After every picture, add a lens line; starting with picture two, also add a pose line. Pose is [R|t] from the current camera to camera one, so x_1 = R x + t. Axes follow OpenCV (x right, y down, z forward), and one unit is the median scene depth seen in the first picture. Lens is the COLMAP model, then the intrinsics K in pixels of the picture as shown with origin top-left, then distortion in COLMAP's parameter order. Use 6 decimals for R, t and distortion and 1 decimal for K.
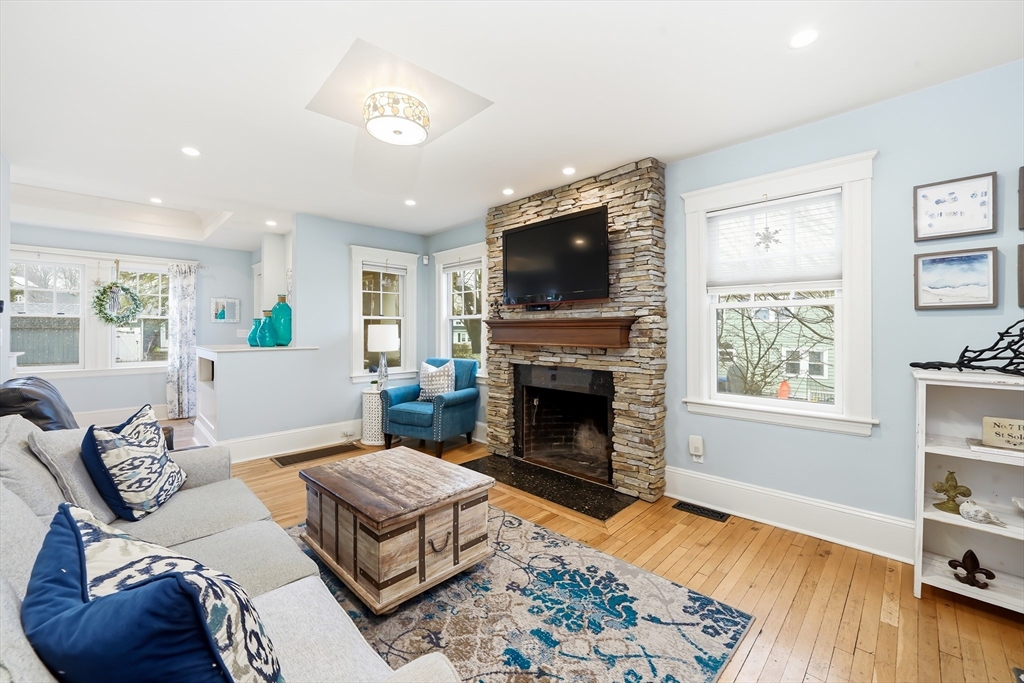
lens RADIAL K [[418.7, 0, 516.6], [0, 418.7, 332.3], [0, 0, 1]] dist [-0.003764, 0.000156]
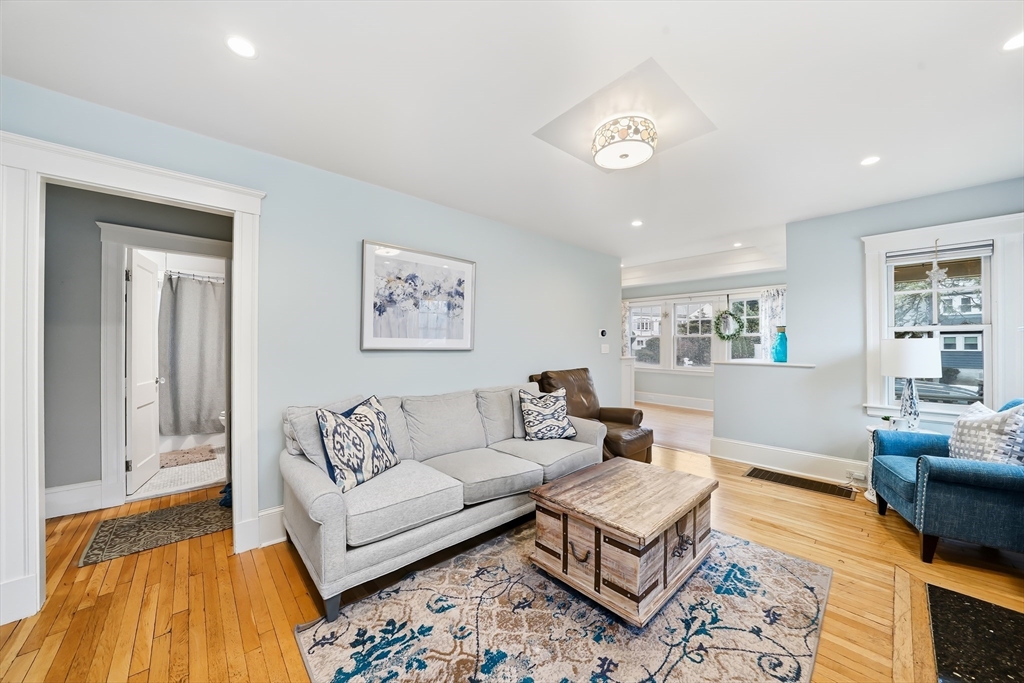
lens RADIAL K [[360.5, 0, 506.0], [0, 360.5, 340.7], [0, 0, 1]] dist [-0.014682, -0.000353]
pose [[-0.058875, -0.004004, -0.998257, 0.638321], [-0.006658, 0.999971, -0.003618, -0.018870], [0.998243, 0.006433, -0.058900, 0.766218]]
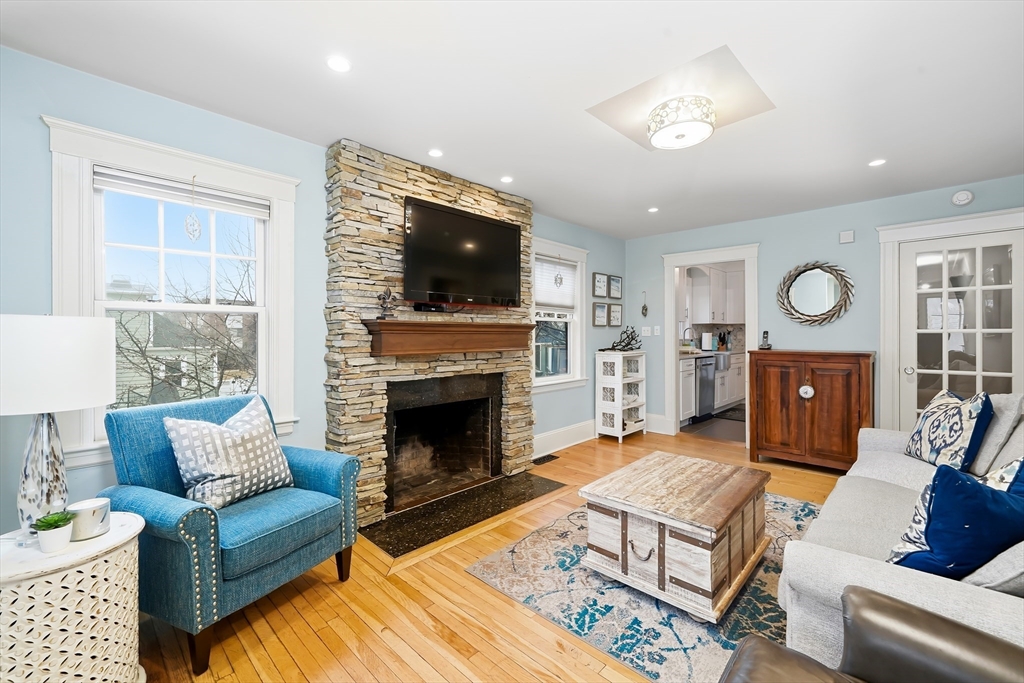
lens RADIAL K [[418.7, 0, 519.2], [0, 418.7, 339.7], [0, 0, 1]] dist [-0.003764, 0.000156]
pose [[-0.030663, -0.005477, 0.999515, -1.288244], [0.011656, 0.999915, 0.005836, 0.001277], [-0.999462, 0.011830, -0.030597, 1.434153]]
